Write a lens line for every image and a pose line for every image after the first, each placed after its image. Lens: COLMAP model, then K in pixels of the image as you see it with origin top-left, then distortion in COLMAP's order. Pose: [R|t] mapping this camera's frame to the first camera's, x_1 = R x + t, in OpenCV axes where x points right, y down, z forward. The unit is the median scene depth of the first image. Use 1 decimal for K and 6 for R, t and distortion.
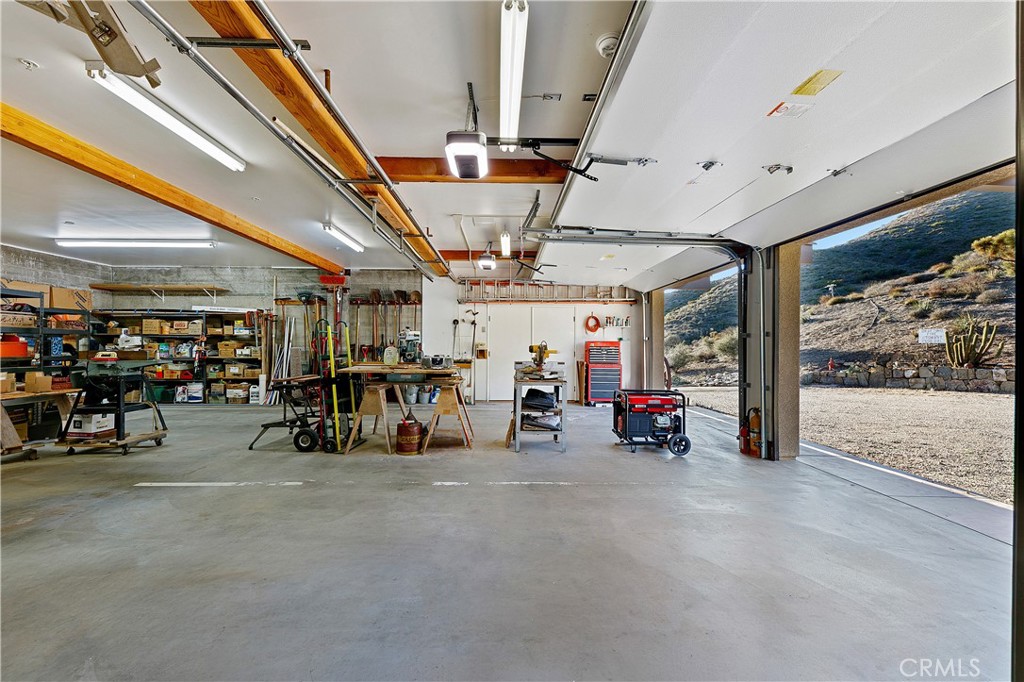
lens RADIAL K [[377.5, 0, 515.0], [0, 377.5, 339.8], [0, 0, 1]] dist [0.000368, -0.000332]
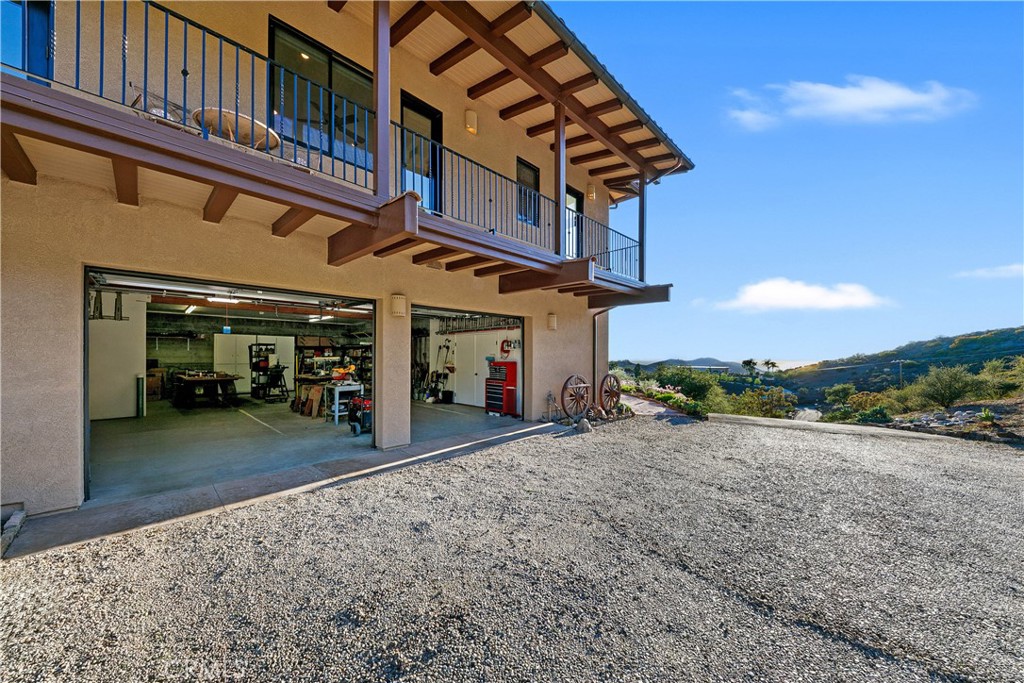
lens RADIAL K [[377.5, 0, 534.2], [0, 377.5, 350.9], [0, 0, 1]] dist [0.000368, -0.000332]
pose [[0.695437, -0.010725, -0.718507, 1.201522], [0.007233, 0.999942, -0.007926, -0.019543], [0.718550, 0.000315, 0.695475, 0.251235]]
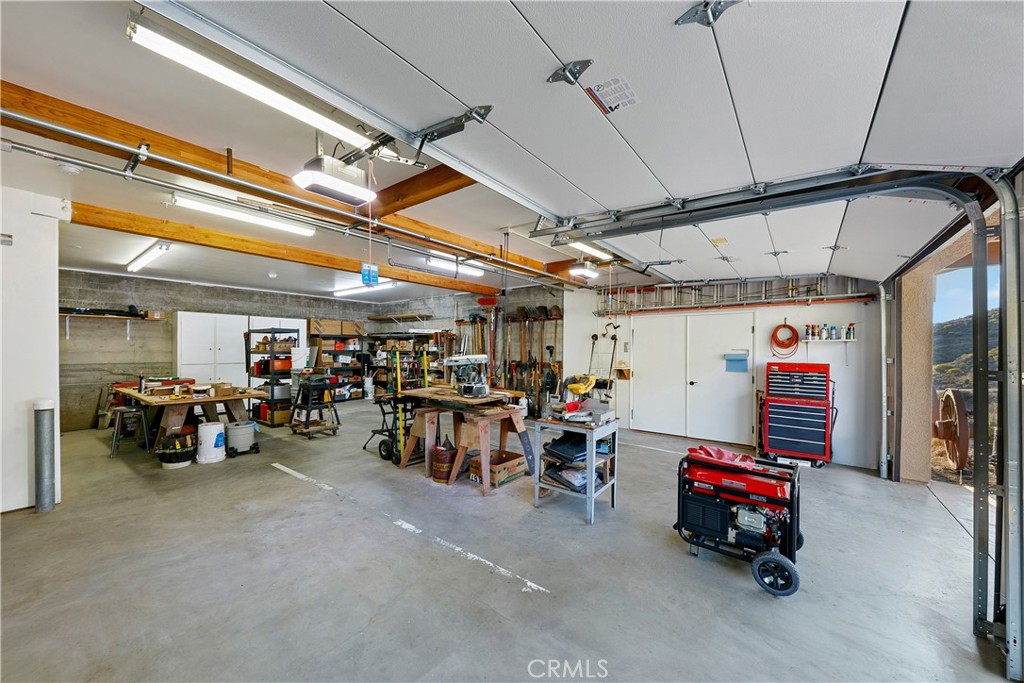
lens RADIAL K [[377.5, 0, 518.3], [0, 377.5, 347.6], [0, 0, 1]] dist [0.000368, -0.000332]
pose [[0.775596, 0.000836, -0.631229, 0.279186], [0.004621, 0.999965, 0.007002, -0.030713], [0.631212, -0.008347, 0.775565, 0.197694]]
